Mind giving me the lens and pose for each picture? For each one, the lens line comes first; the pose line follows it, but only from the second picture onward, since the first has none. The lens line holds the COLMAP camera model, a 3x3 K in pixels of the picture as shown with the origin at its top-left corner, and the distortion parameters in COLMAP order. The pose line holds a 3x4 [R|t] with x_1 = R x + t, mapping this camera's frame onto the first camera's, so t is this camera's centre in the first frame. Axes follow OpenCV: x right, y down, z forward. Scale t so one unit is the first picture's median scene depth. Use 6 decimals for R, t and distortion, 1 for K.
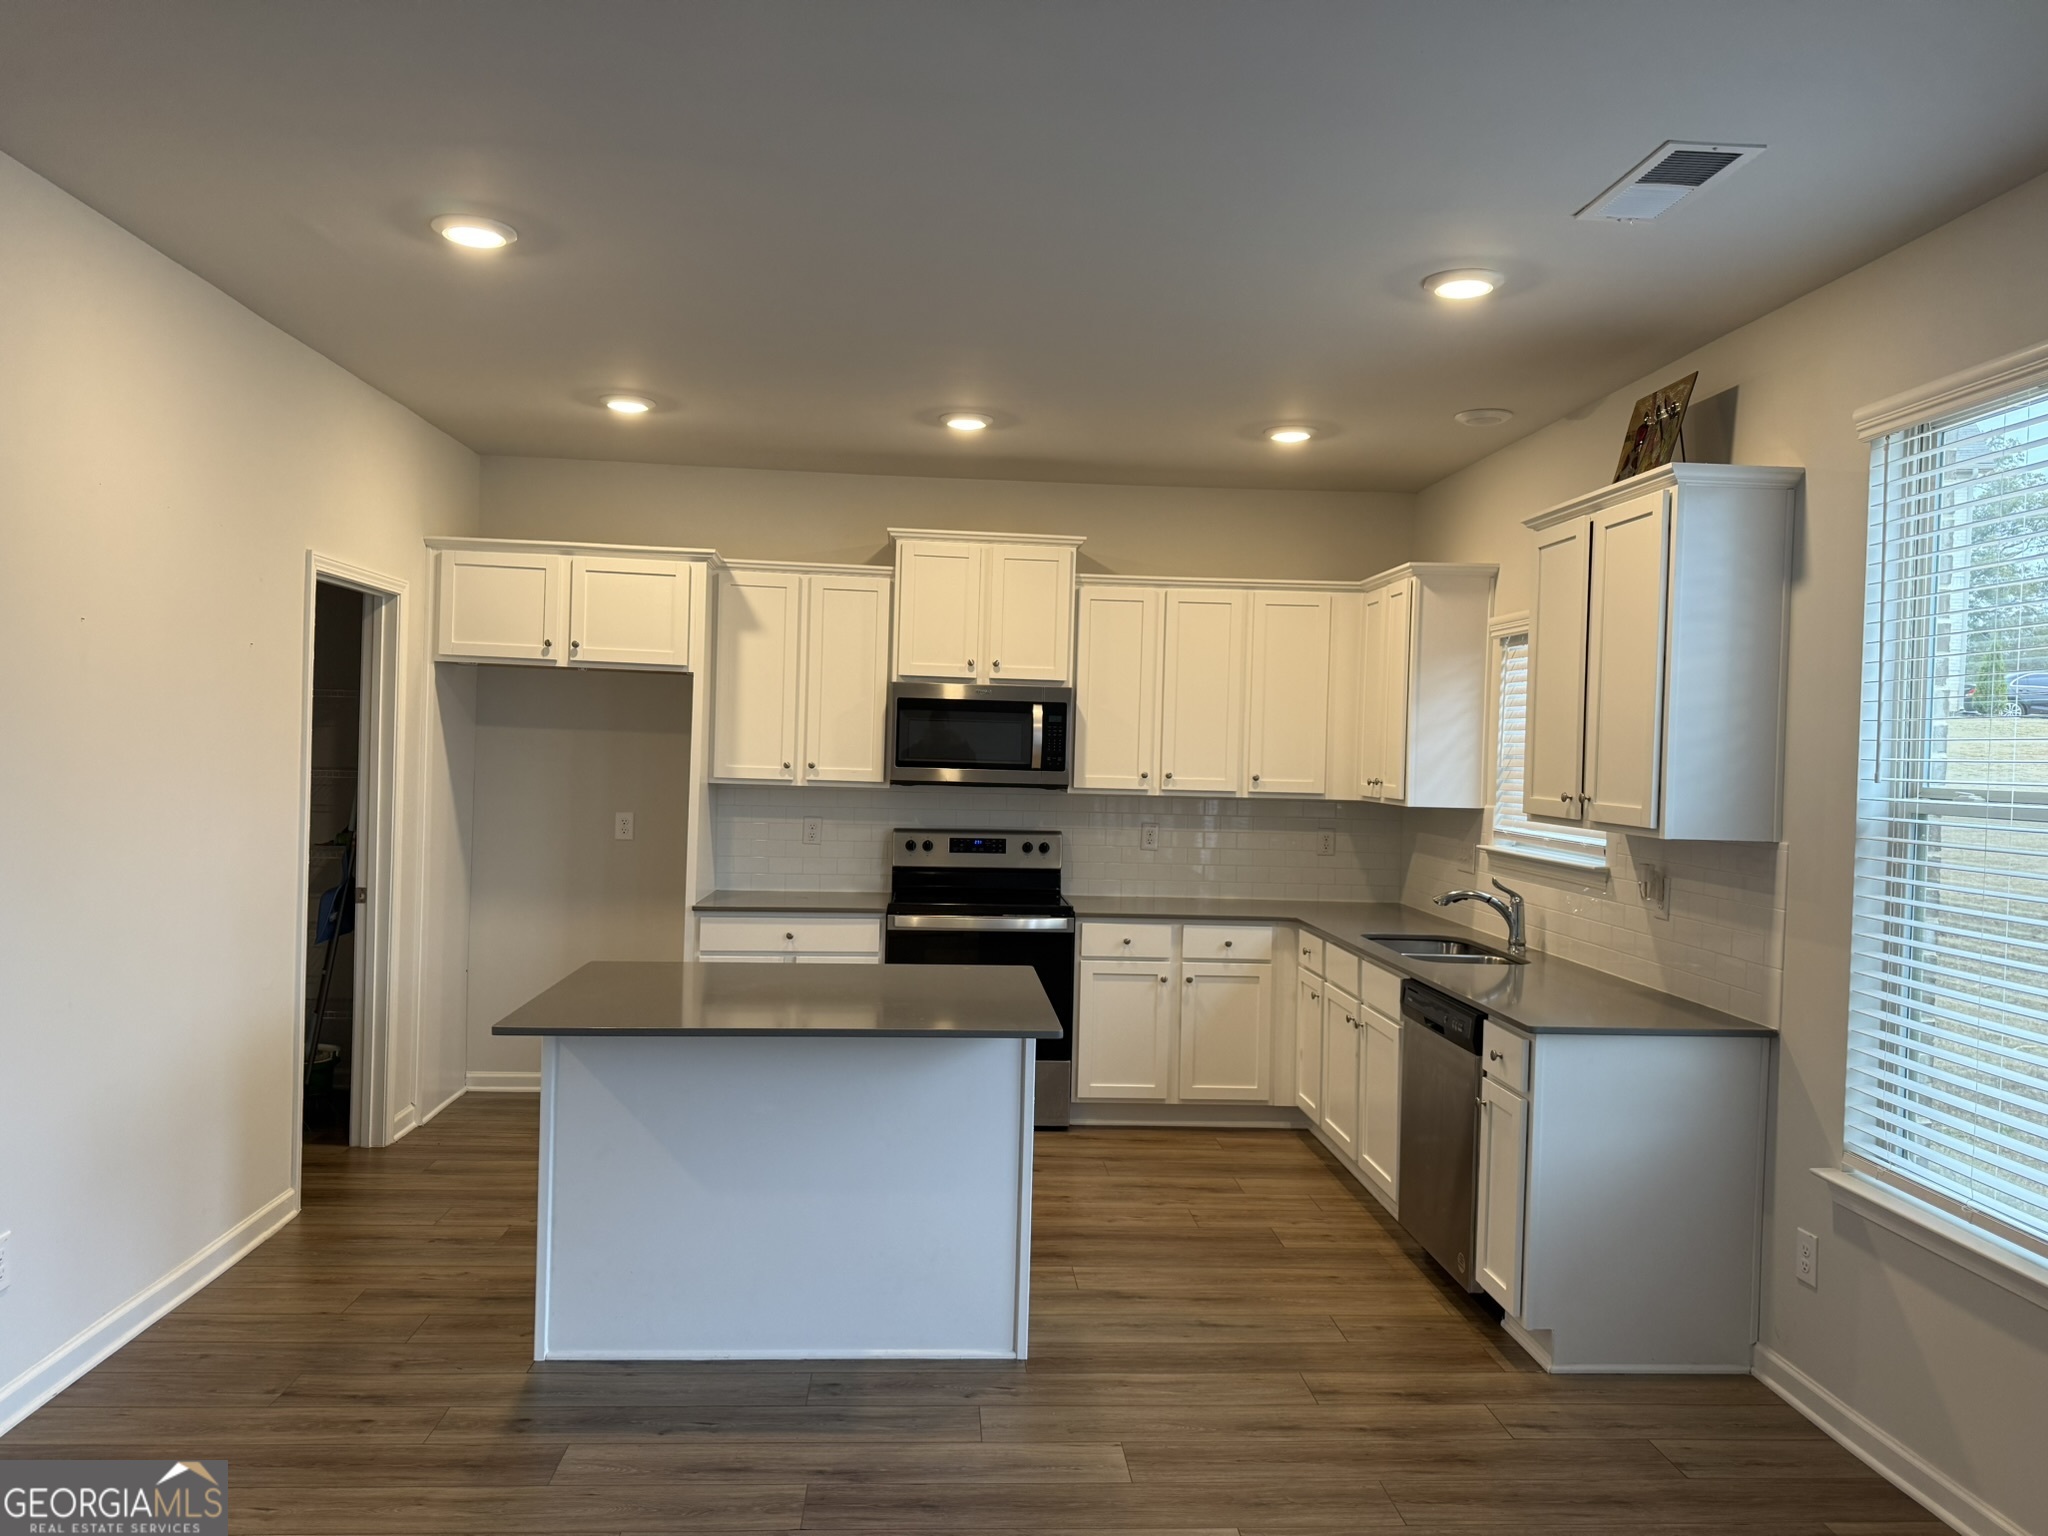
lens RADIAL K [[1432.8, 0, 1027.0], [0, 1432.8, 762.8], [0, 0, 1]] dist [0.069468, -0.086923]
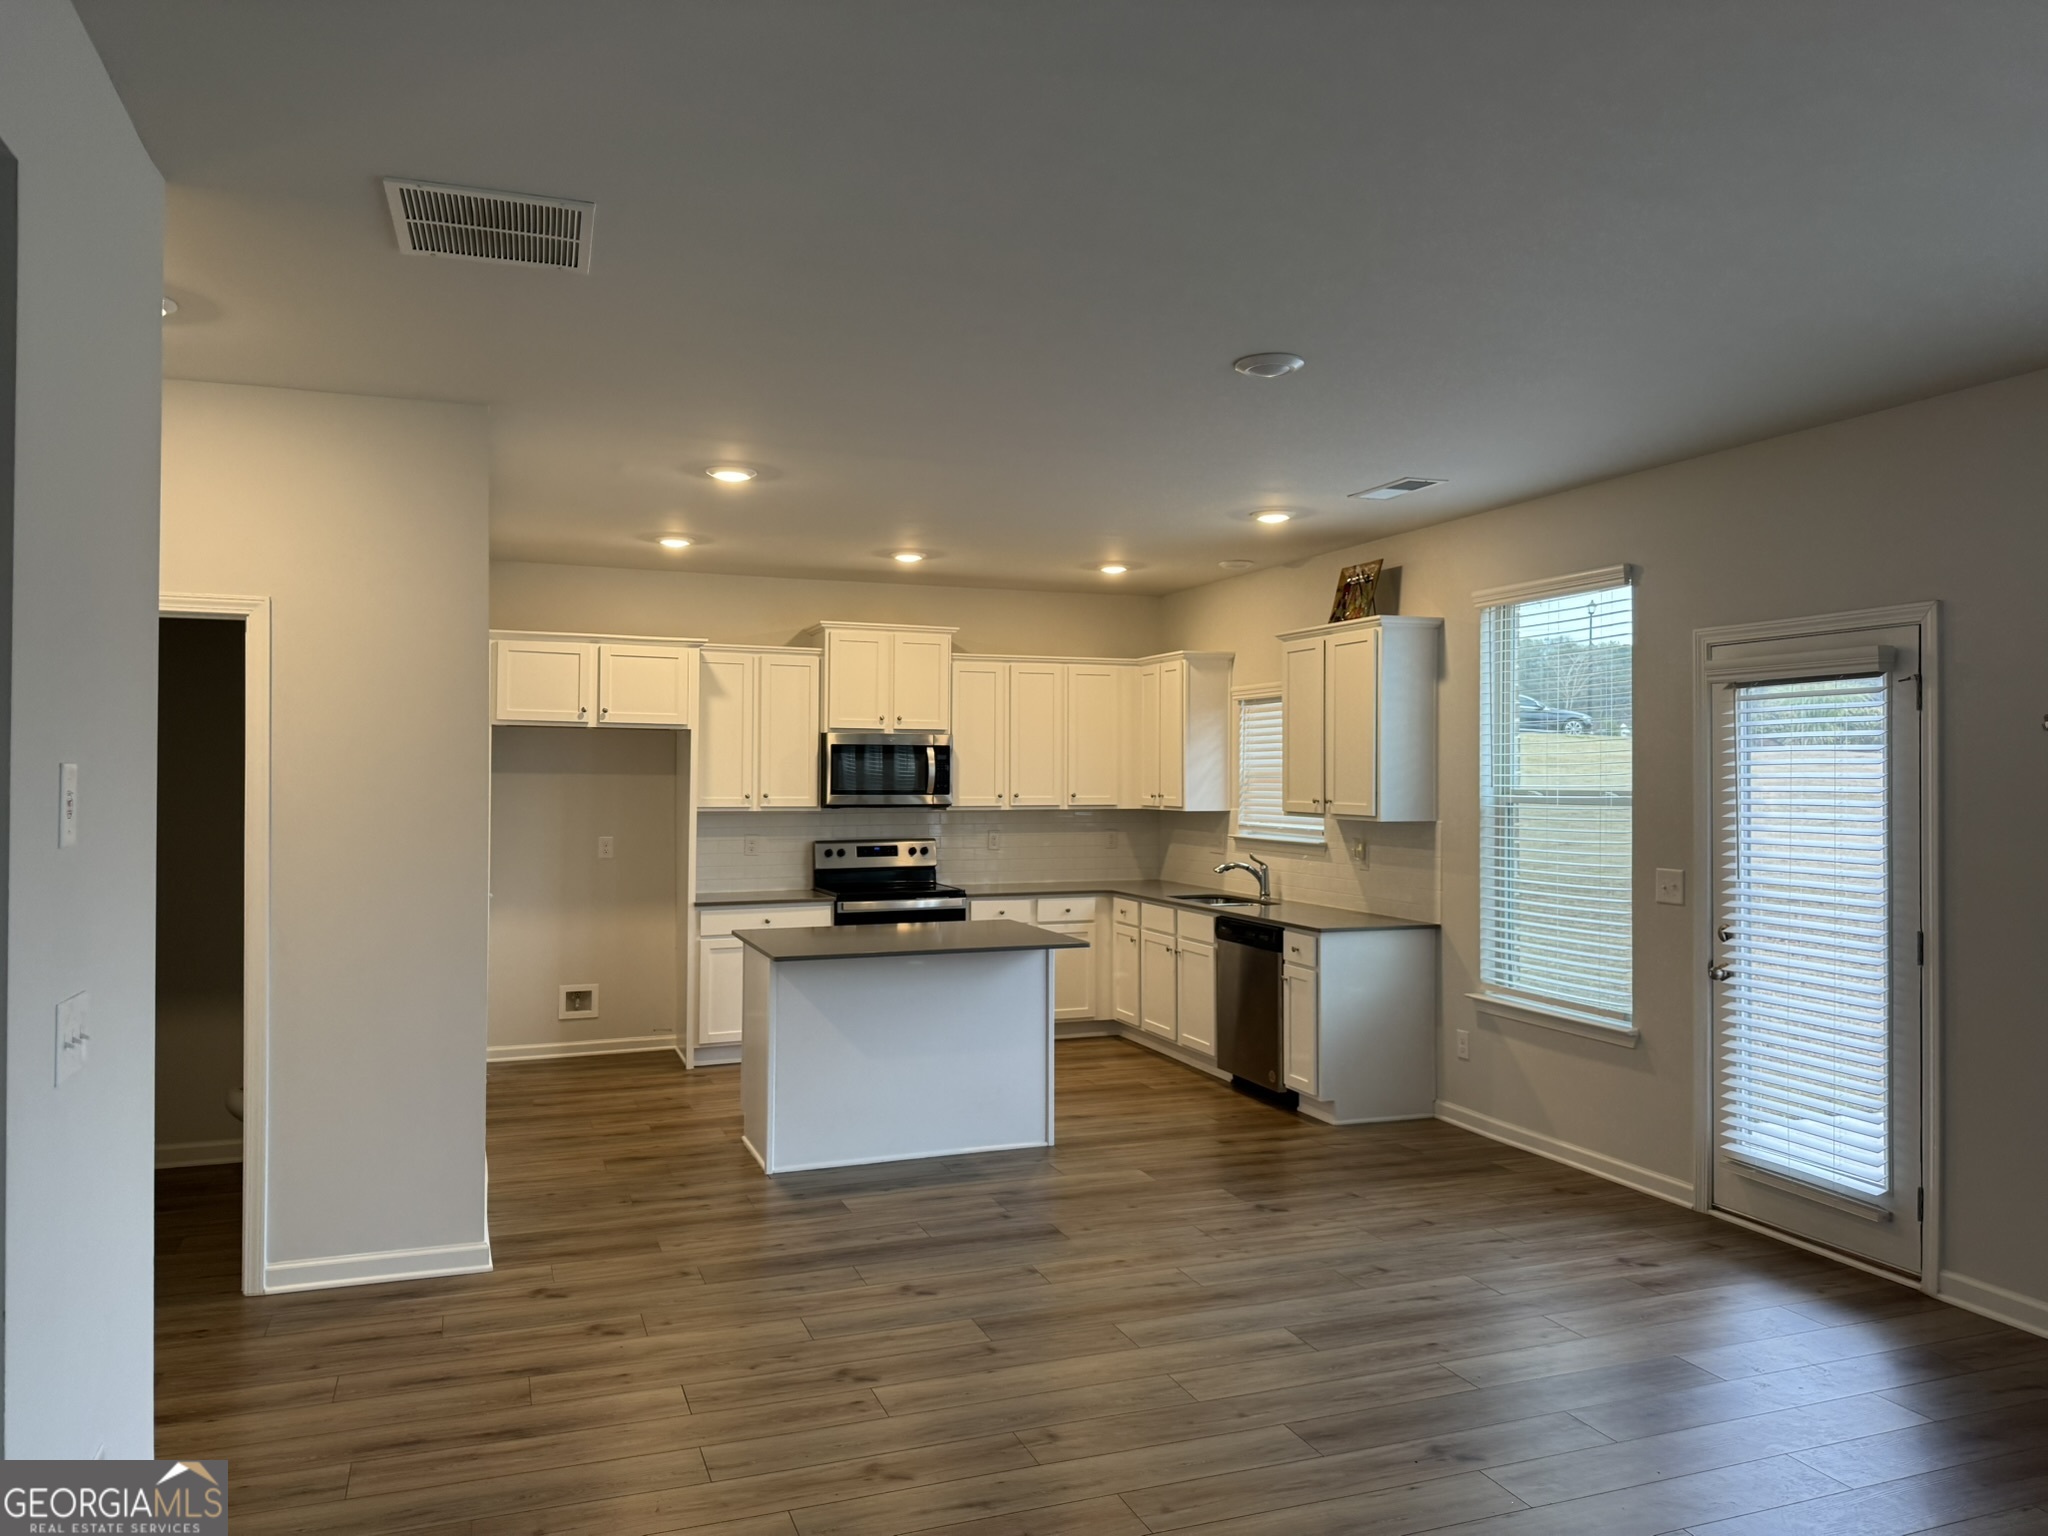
lens RADIAL K [[1432.8, 0, 1006.7], [0, 1432.8, 751.9], [0, 0, 1]] dist [0.069468, -0.086923]
pose [[0.958577, -0.020354, 0.284106, -0.354345], [0.026714, 0.999471, -0.018528, -0.009365], [-0.283579, 0.025350, 0.958614, -0.405589]]
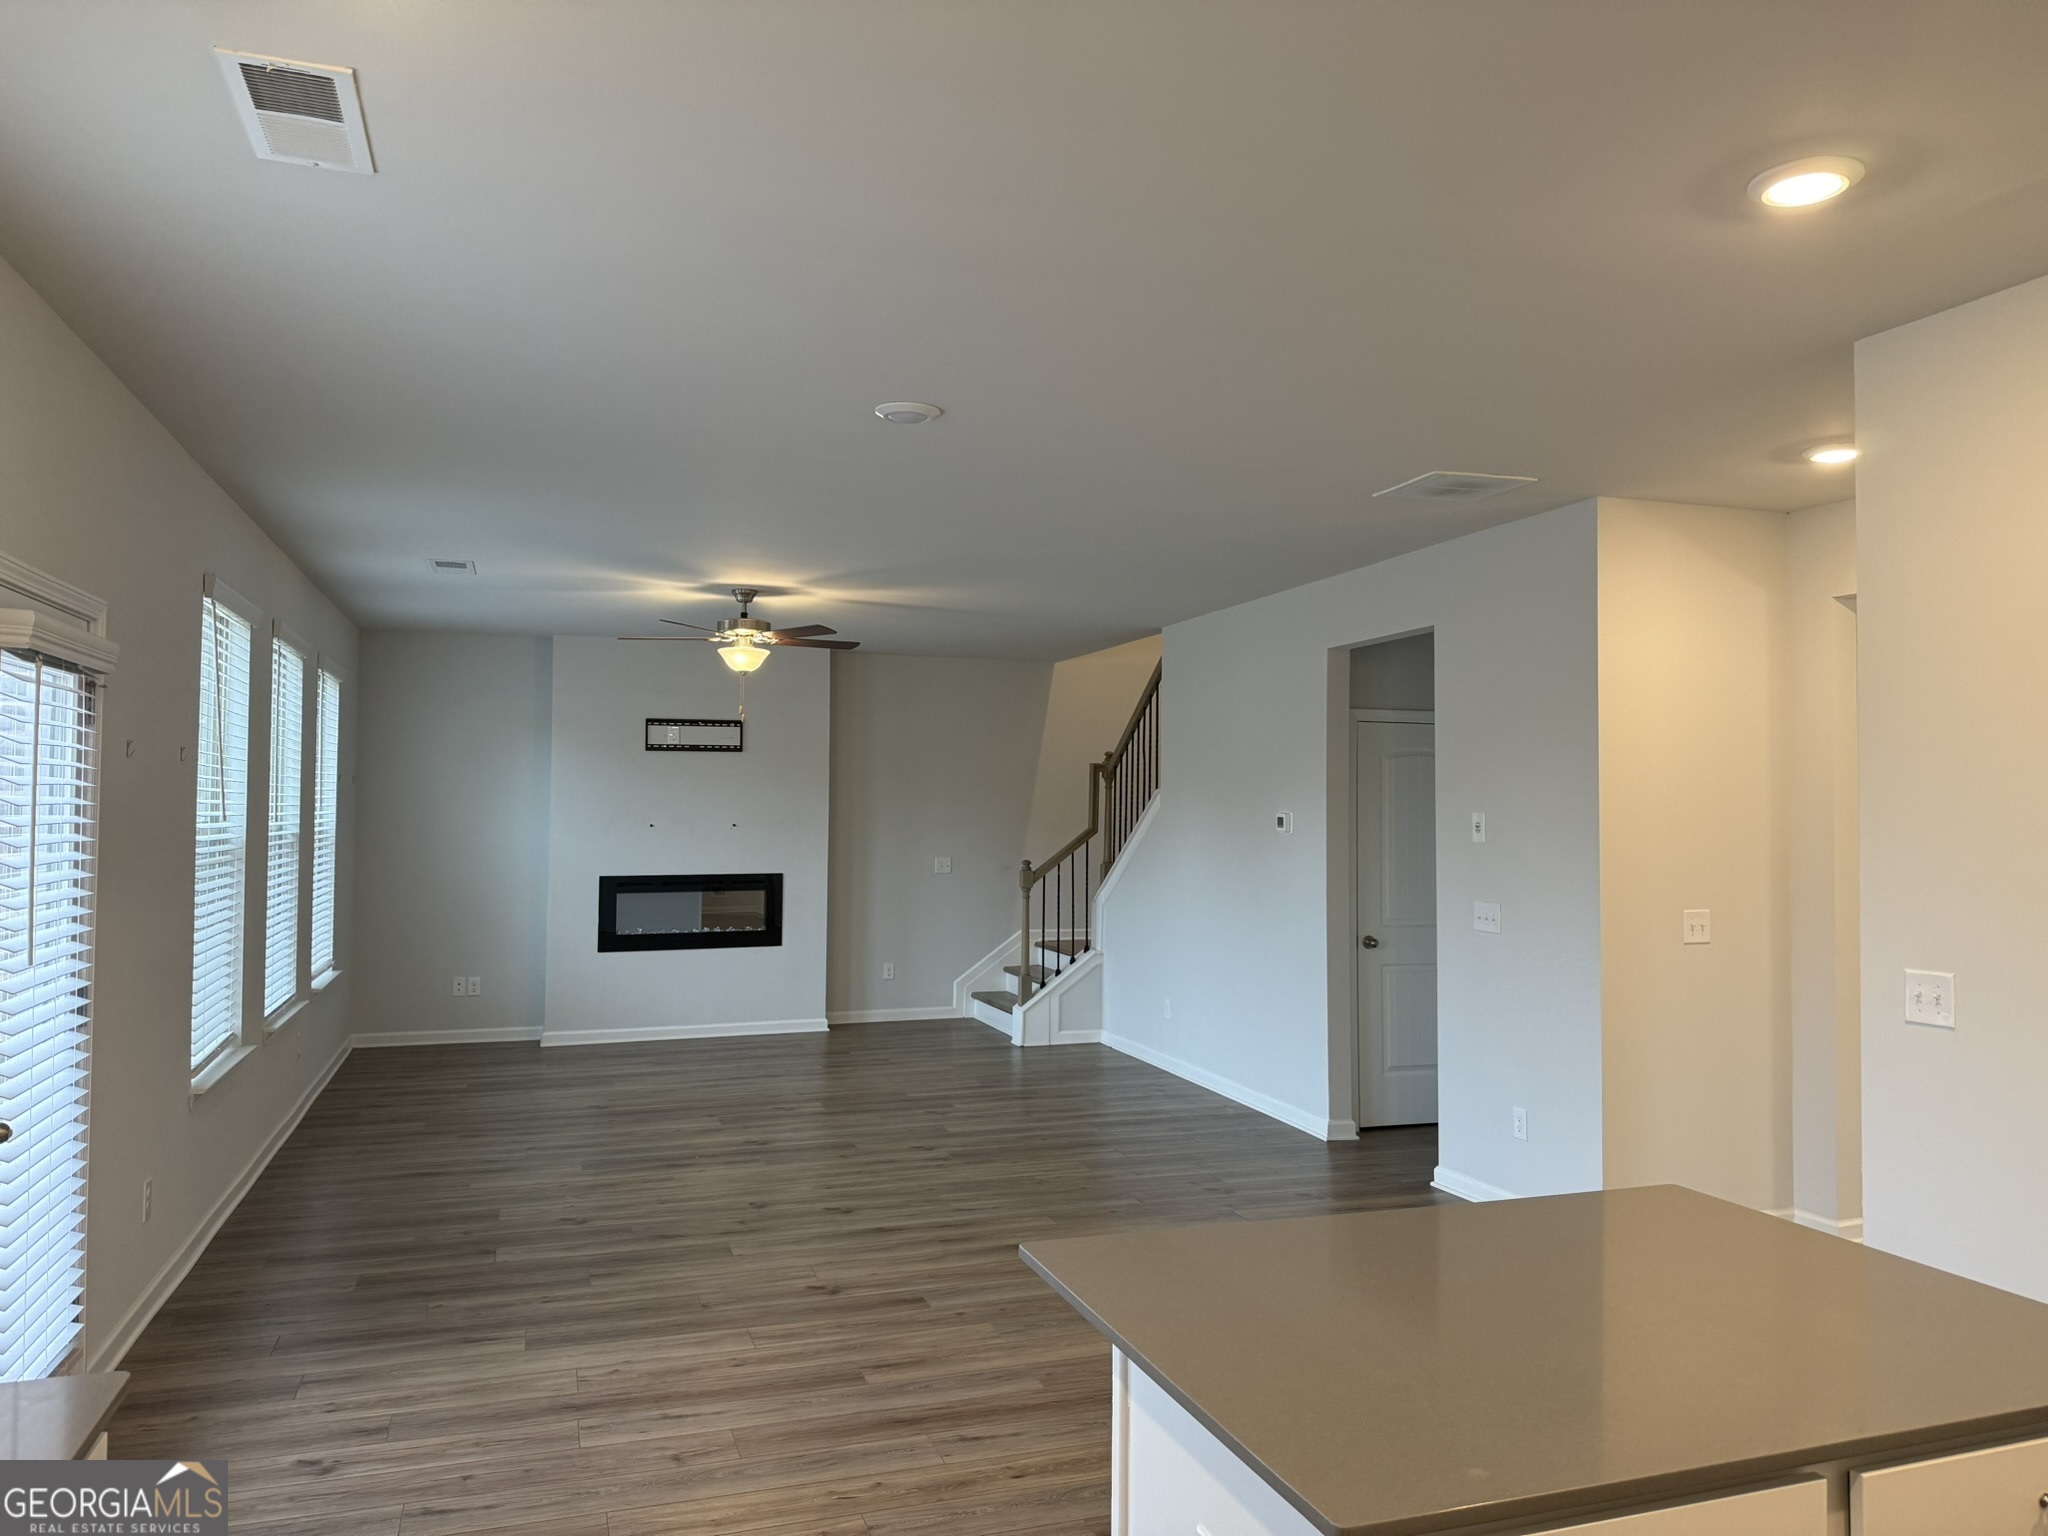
lens RADIAL K [[1432.8, 0, 1043.1], [0, 1432.8, 773.6], [0, 0, 1]] dist [0.069468, -0.086923]
pose [[-0.961469, -0.043899, -0.271385, 0.132818], [-0.040294, 0.999010, -0.018845, -0.015542], [0.271943, -0.007184, -0.962286, 1.050560]]
